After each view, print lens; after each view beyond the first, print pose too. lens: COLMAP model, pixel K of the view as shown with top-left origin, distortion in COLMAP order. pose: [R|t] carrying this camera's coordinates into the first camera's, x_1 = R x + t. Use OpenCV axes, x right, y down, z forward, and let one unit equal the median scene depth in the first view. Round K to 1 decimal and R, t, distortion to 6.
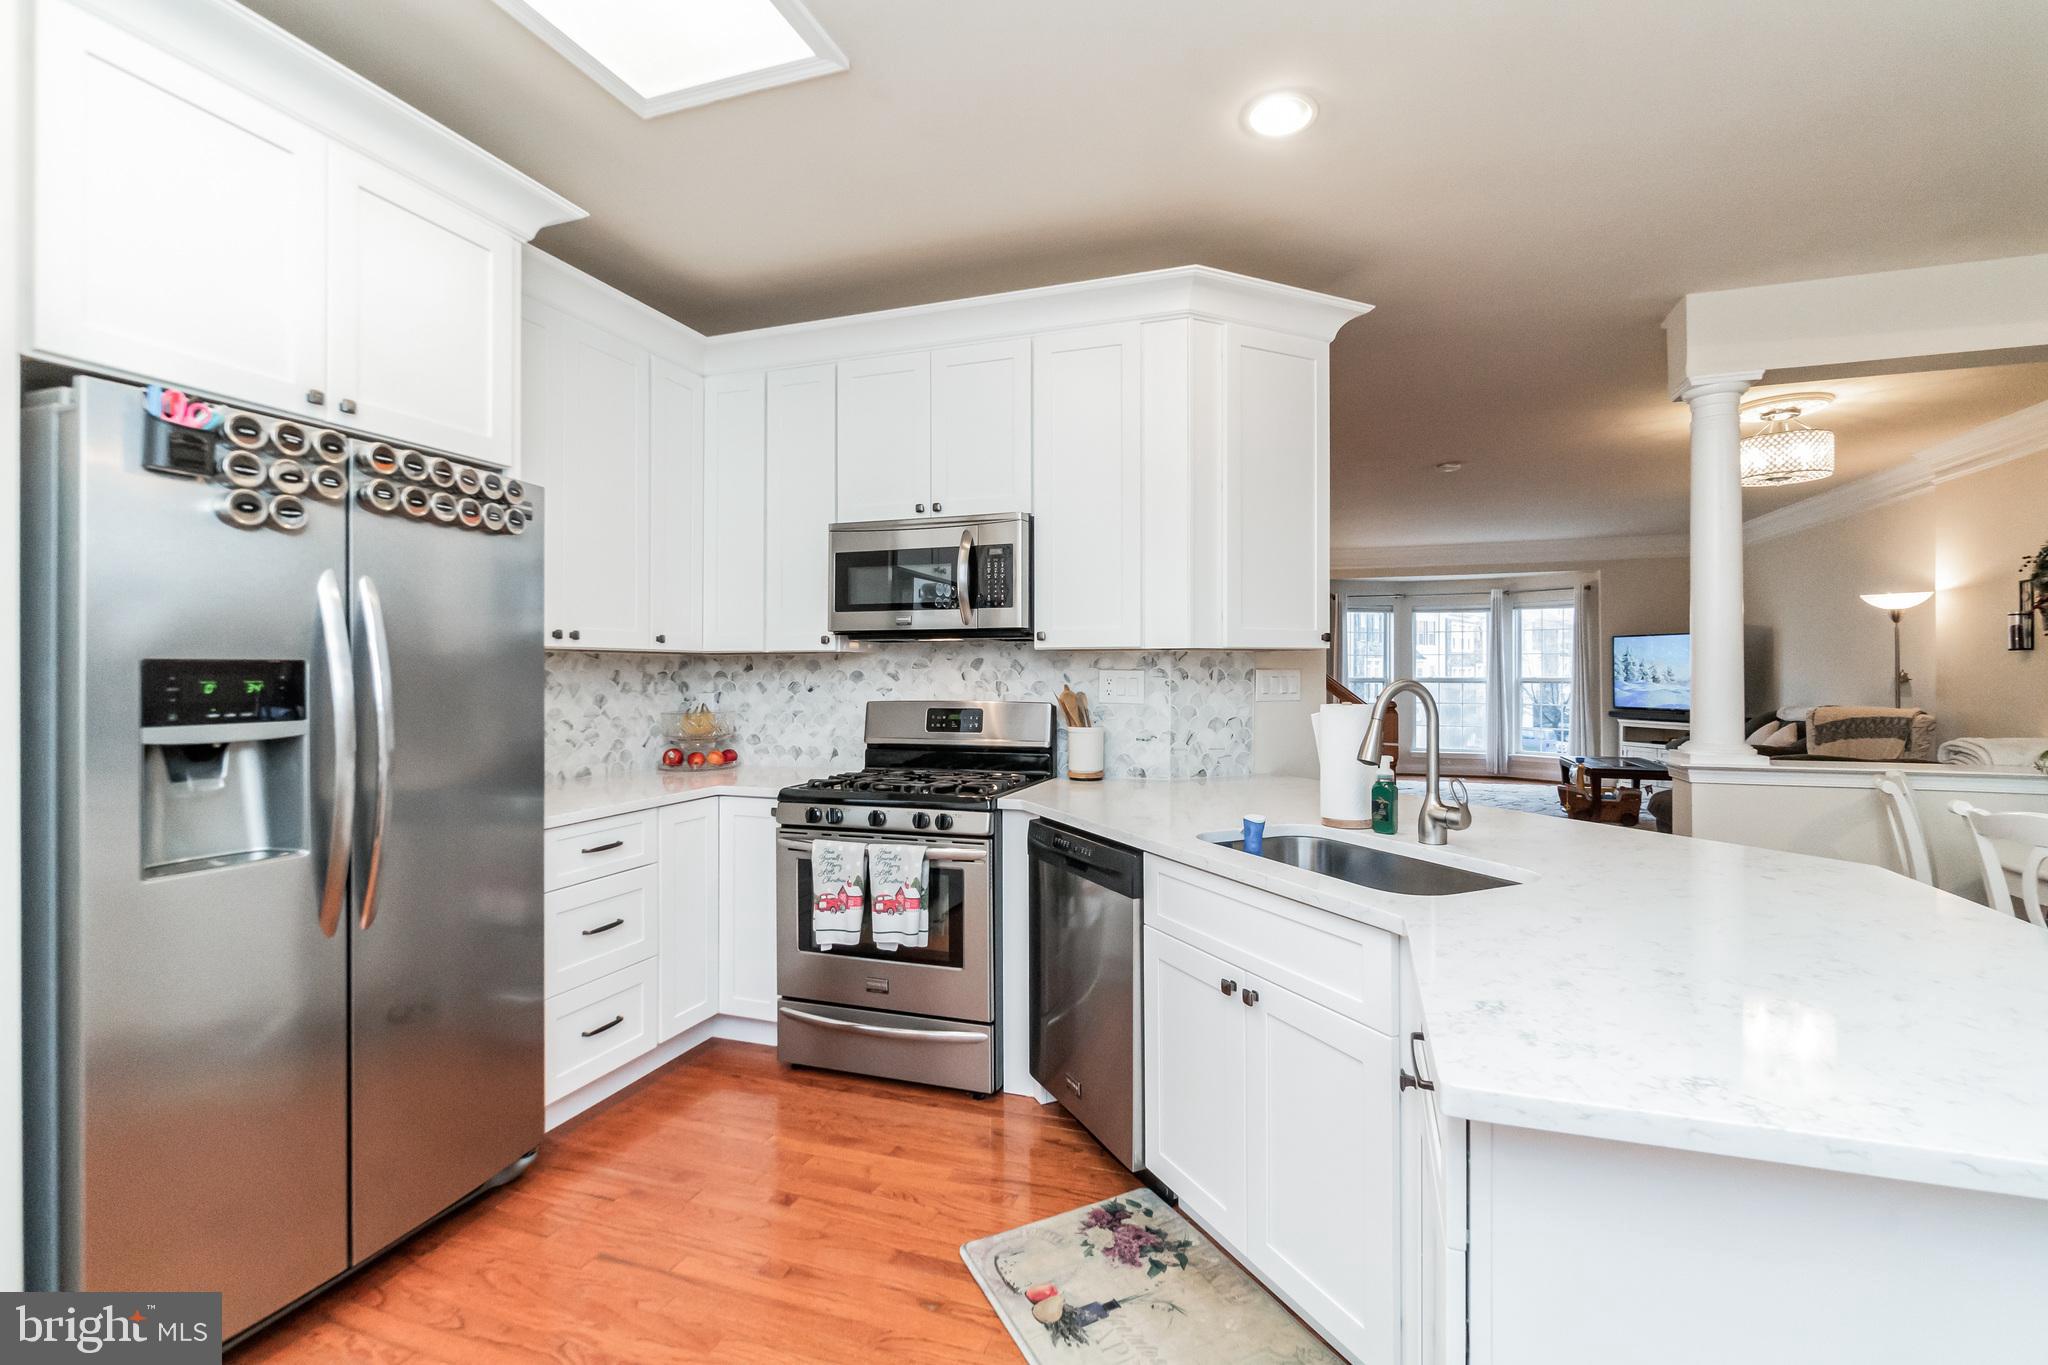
lens RADIAL K [[899.7, 0, 1028.9], [0, 899.7, 665.2], [0, 0, 1]] dist [-0.001226, -0.000143]
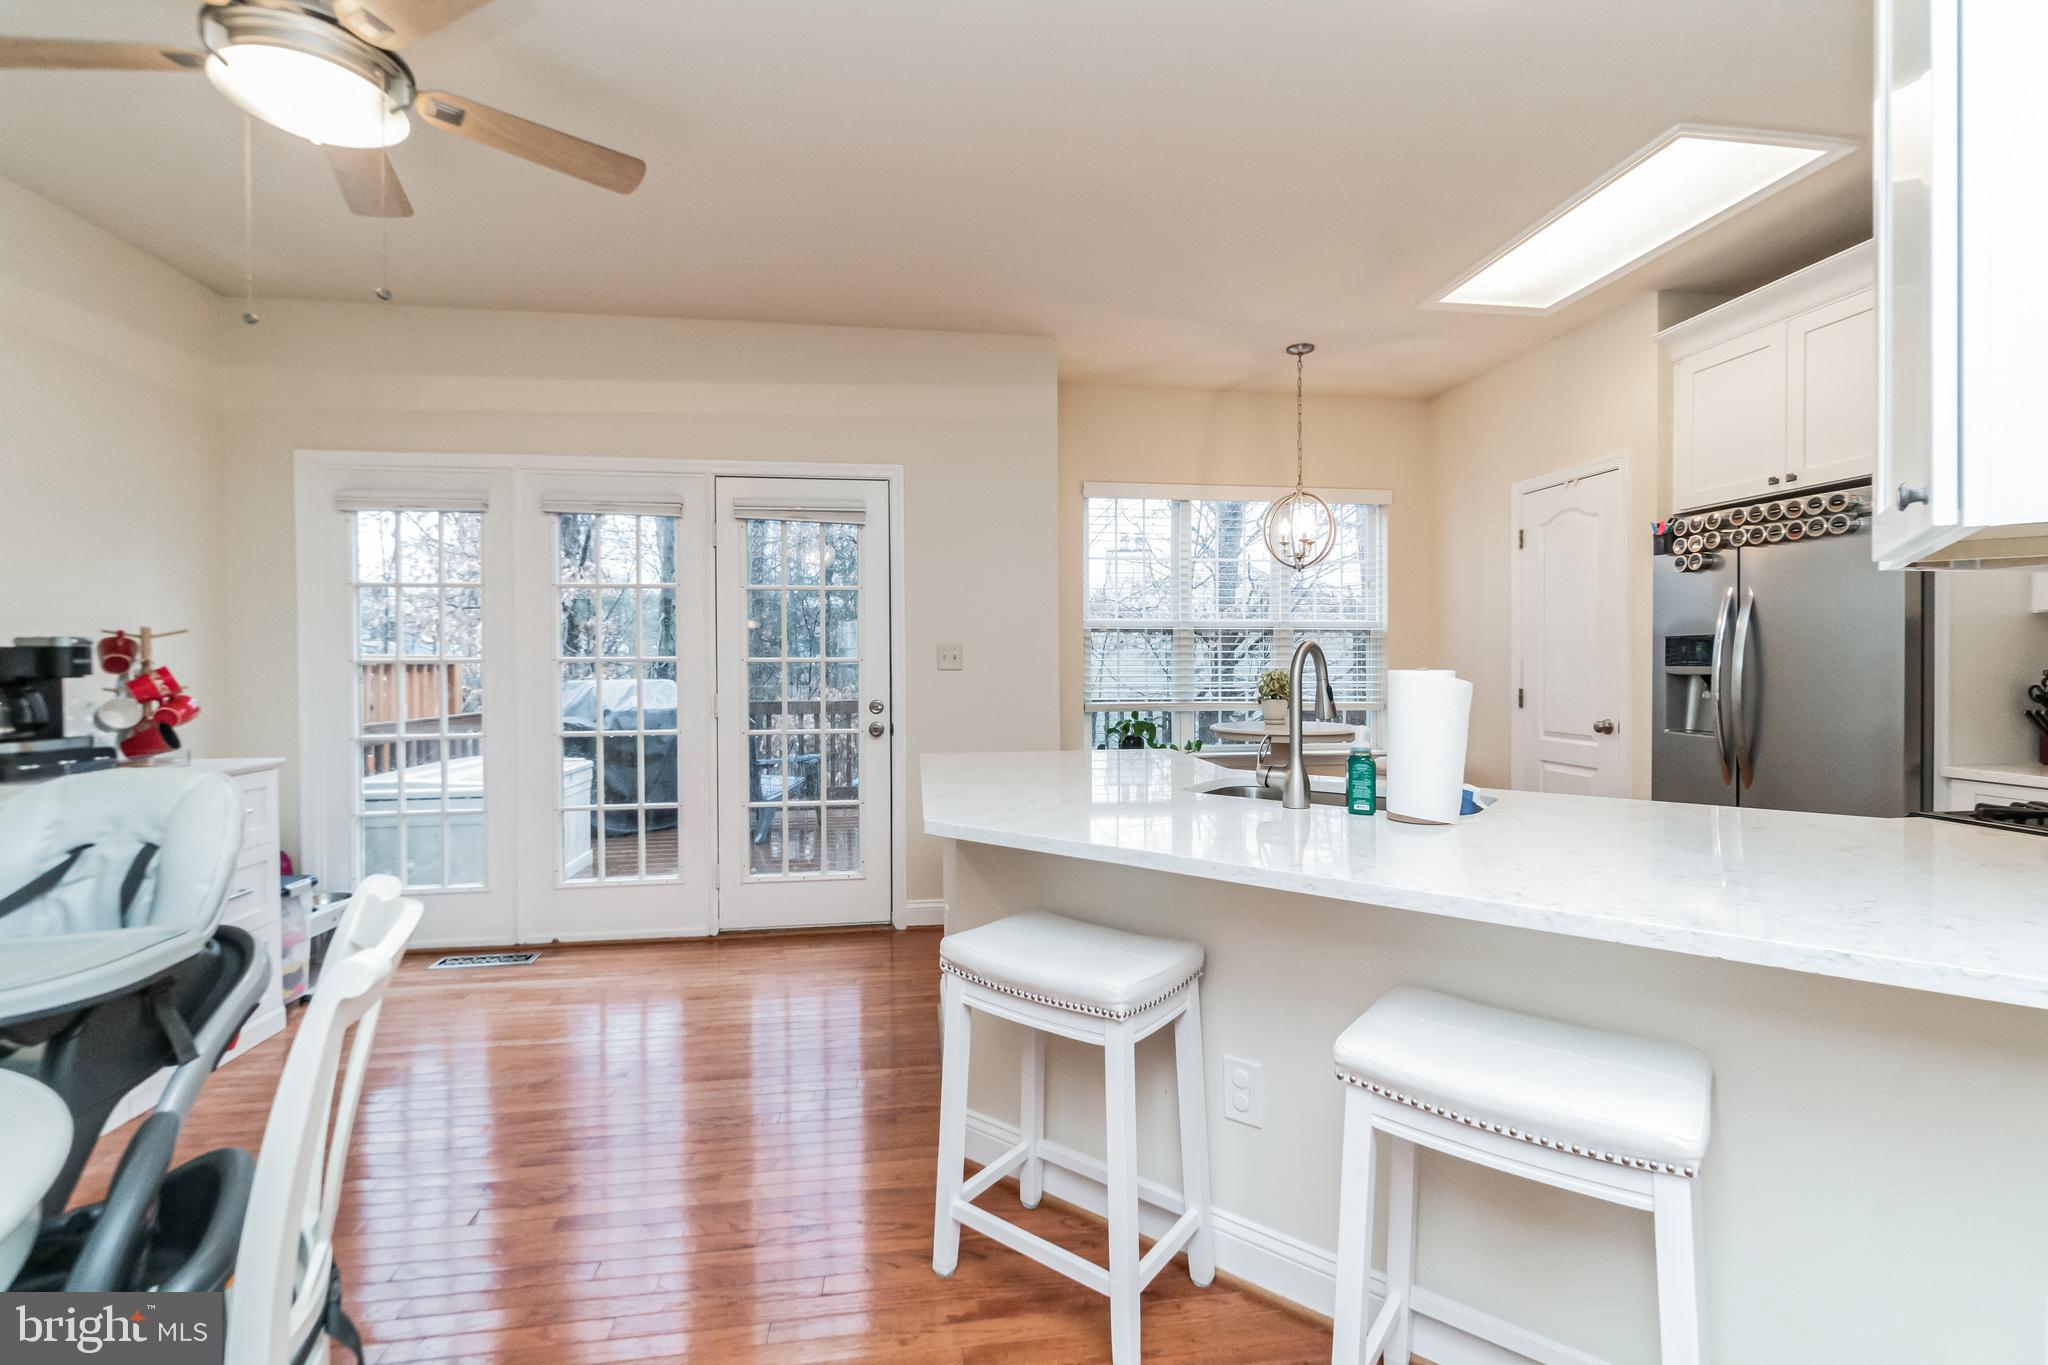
lens RADIAL K [[899.7, 0, 1028.9], [0, 899.7, 665.2], [0, 0, 1]] dist [-0.001226, -0.000143]
pose [[-0.888802, 0.009477, -0.458194, 0.784775], [0.008717, 0.999955, 0.003775, 0.022925], [0.458209, -0.000639, -0.888844, 1.164856]]
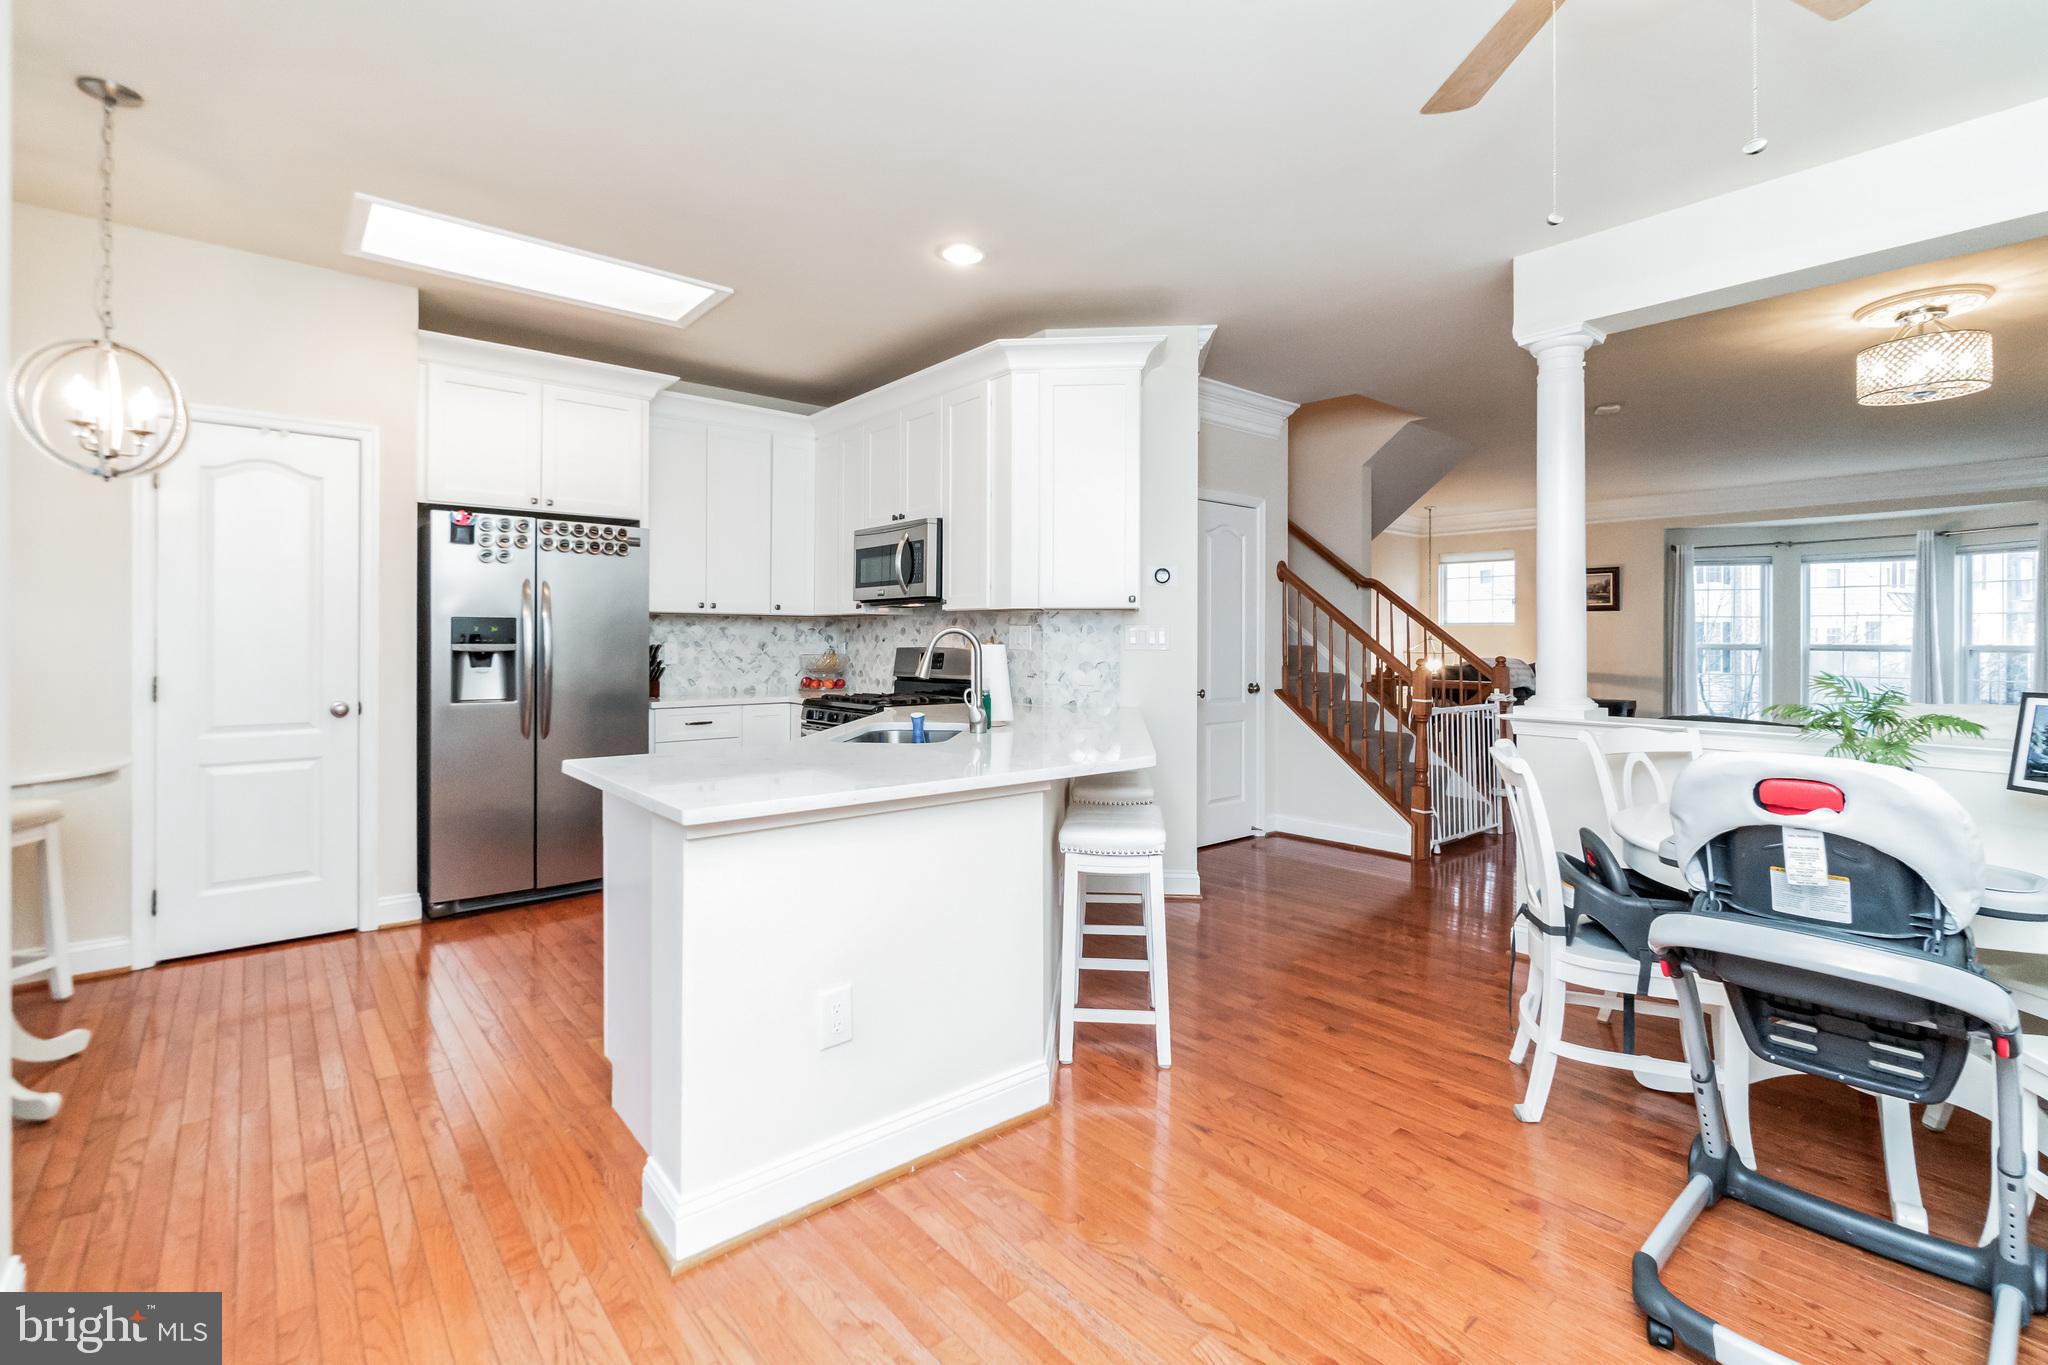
lens RADIAL K [[917.2, 0, 1029.2], [0, 917.2, 641.5], [0, 0, 1]] dist [-0.001920, -0.000239]
pose [[0.860020, 0.005845, -0.510227, 0.884391], [-0.001900, 0.999964, 0.008254, 0.019527], [0.510257, -0.006129, 0.860000, -0.208055]]
